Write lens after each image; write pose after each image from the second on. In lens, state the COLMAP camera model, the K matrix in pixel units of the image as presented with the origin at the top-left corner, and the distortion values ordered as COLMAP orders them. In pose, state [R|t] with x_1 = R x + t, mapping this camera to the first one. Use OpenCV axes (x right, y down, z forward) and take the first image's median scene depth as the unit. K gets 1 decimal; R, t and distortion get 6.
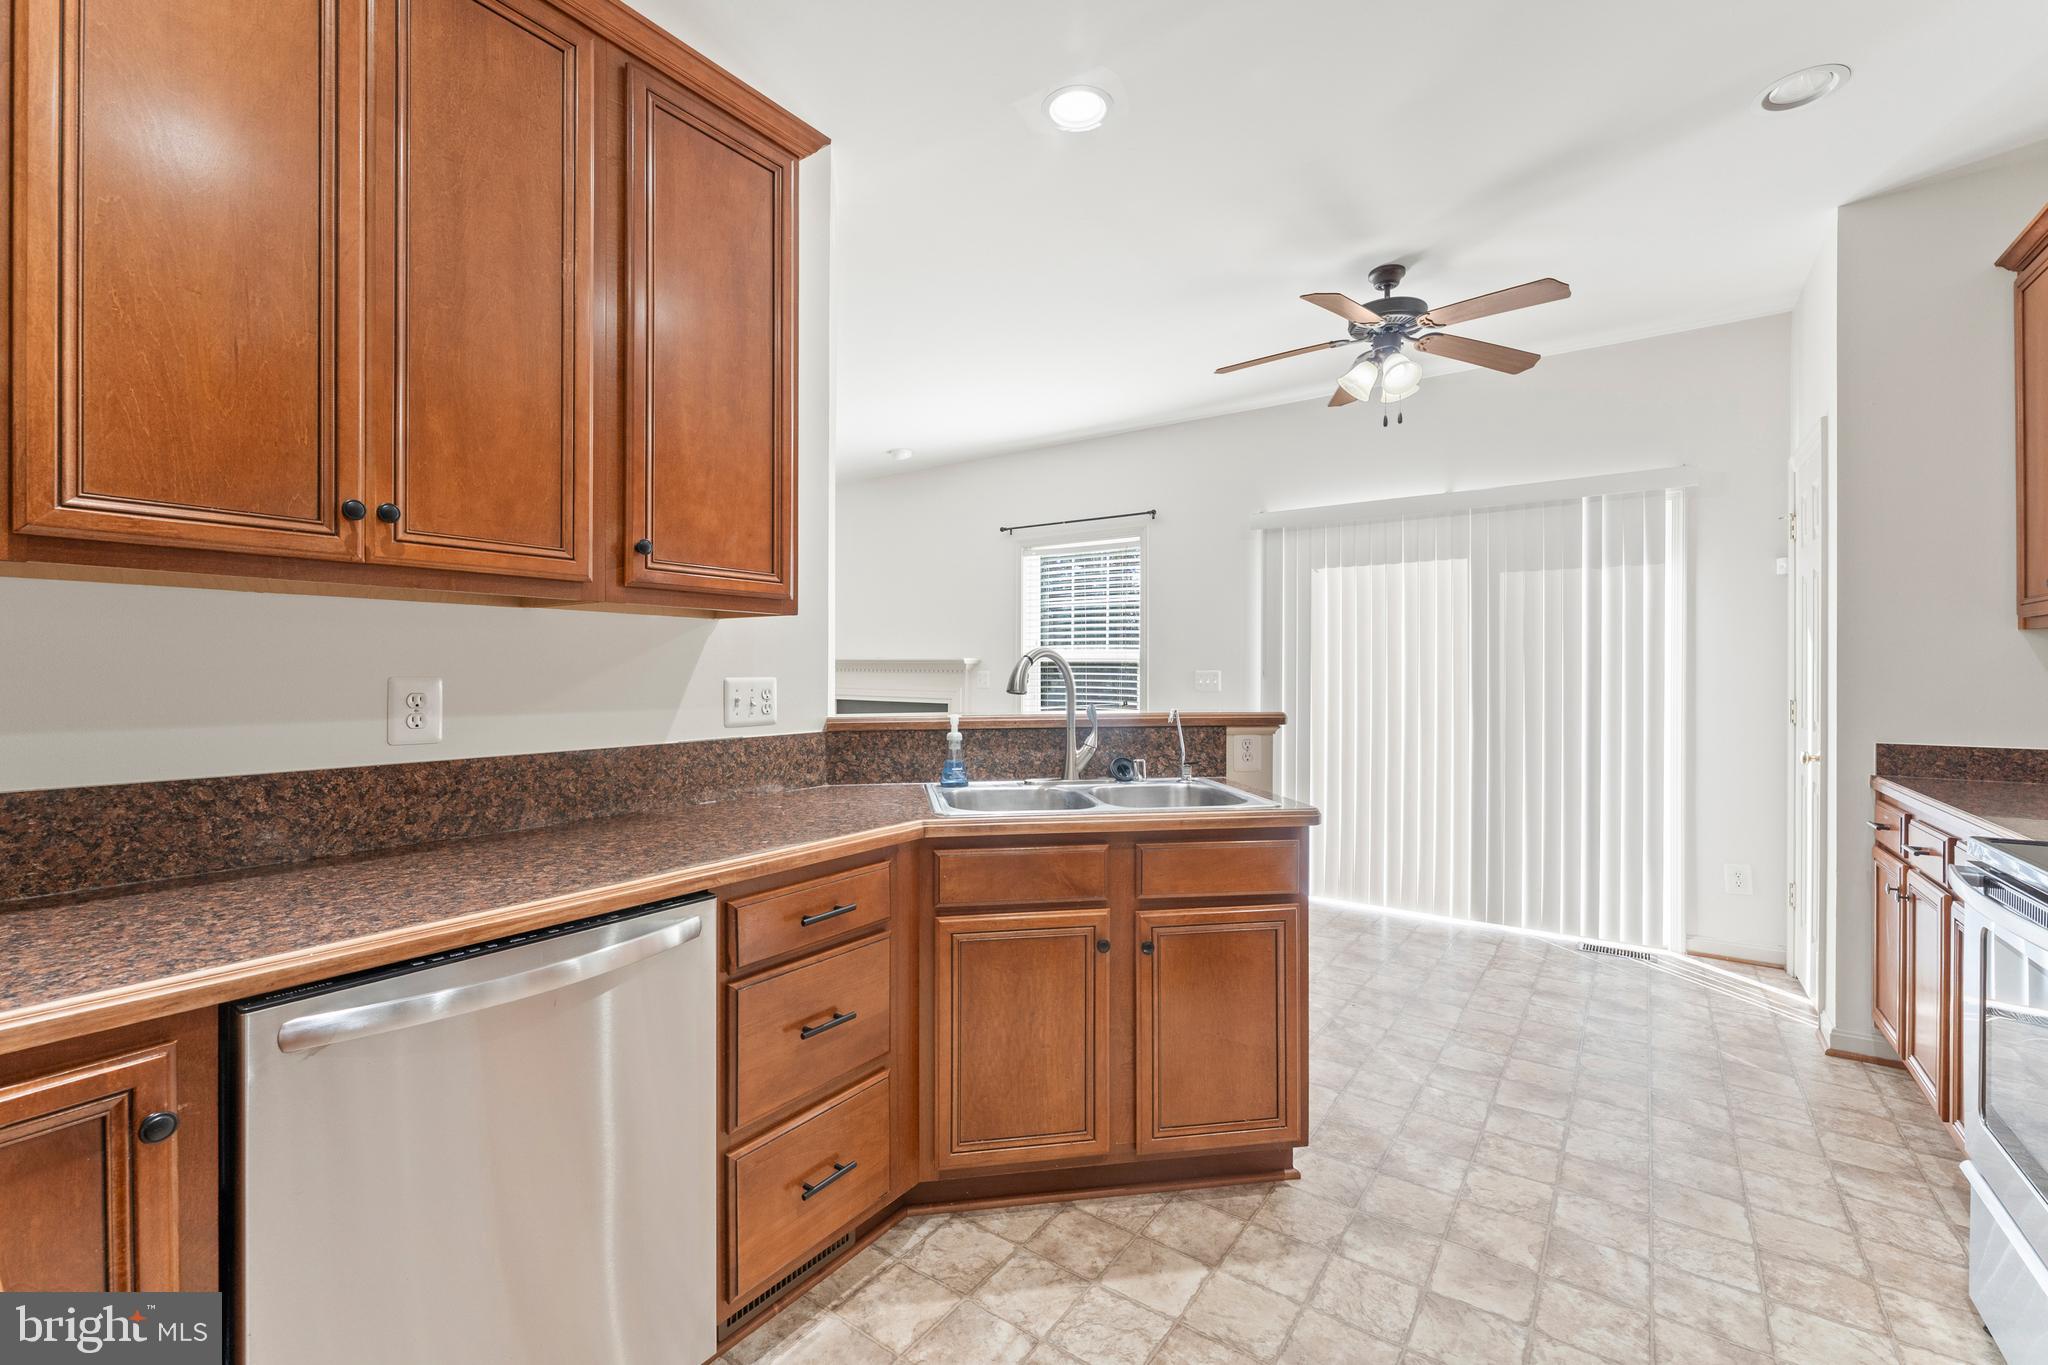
lens RADIAL K [[847.8, 0, 1044.0], [0, 847.8, 673.2], [0, 0, 1]] dist [0.001127, 0.000038]
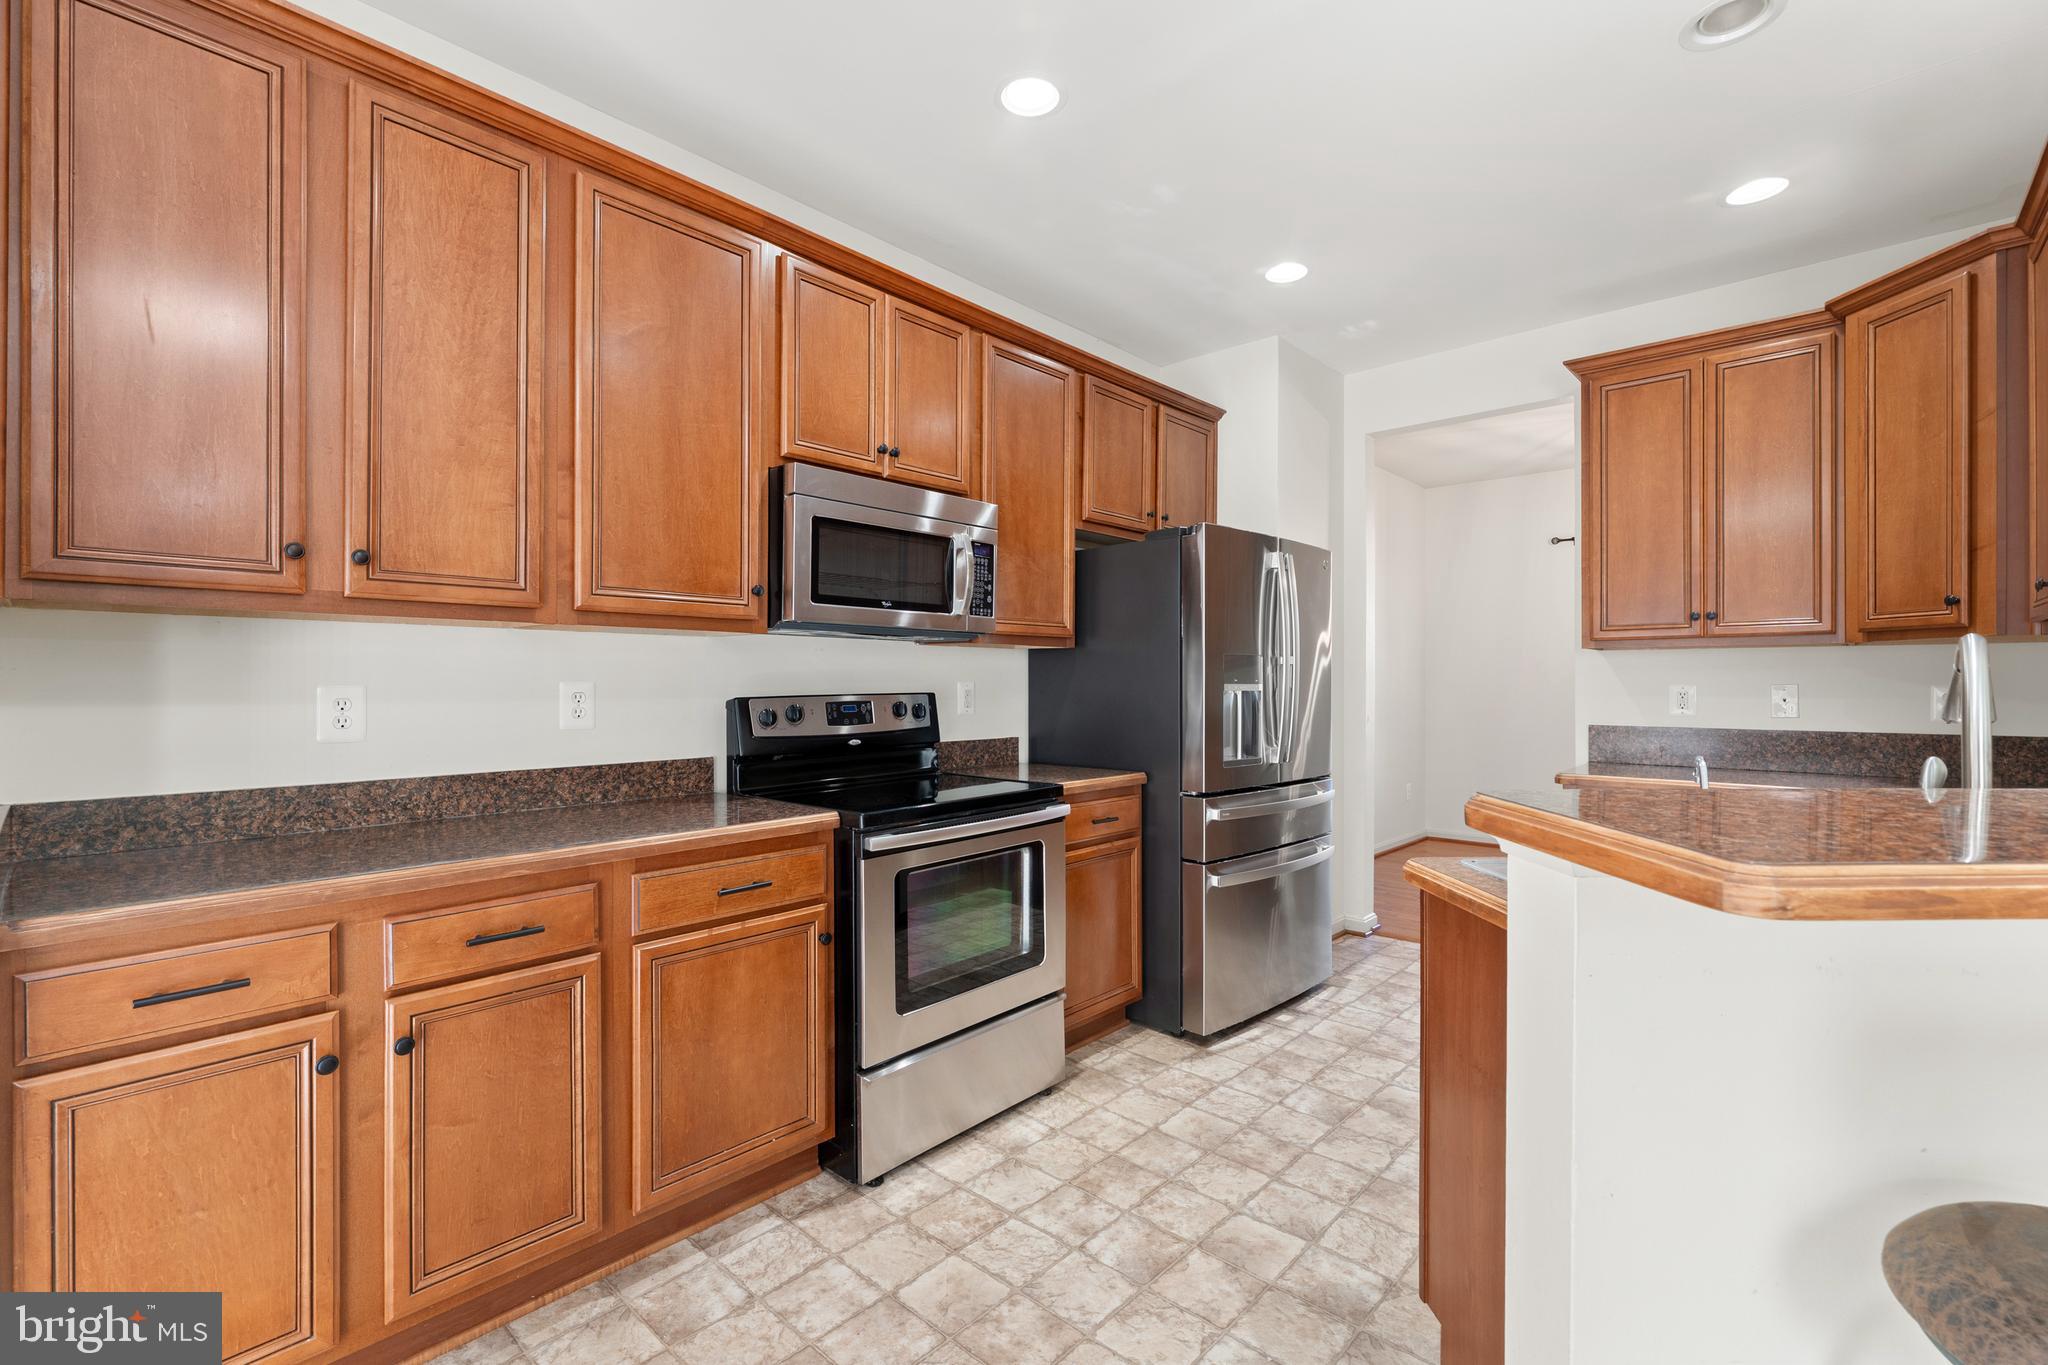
lens RADIAL K [[894.4, 0, 1024.0], [0, 894.4, 682.5], [0, 0, 1]] dist [-0.000239, -0.000307]
pose [[-0.990437, -0.002603, 0.137941, 0.391754], [-0.002608, 0.999997, 0.000143, -0.000250], [-0.137941, -0.000218, -0.990440, 1.304169]]
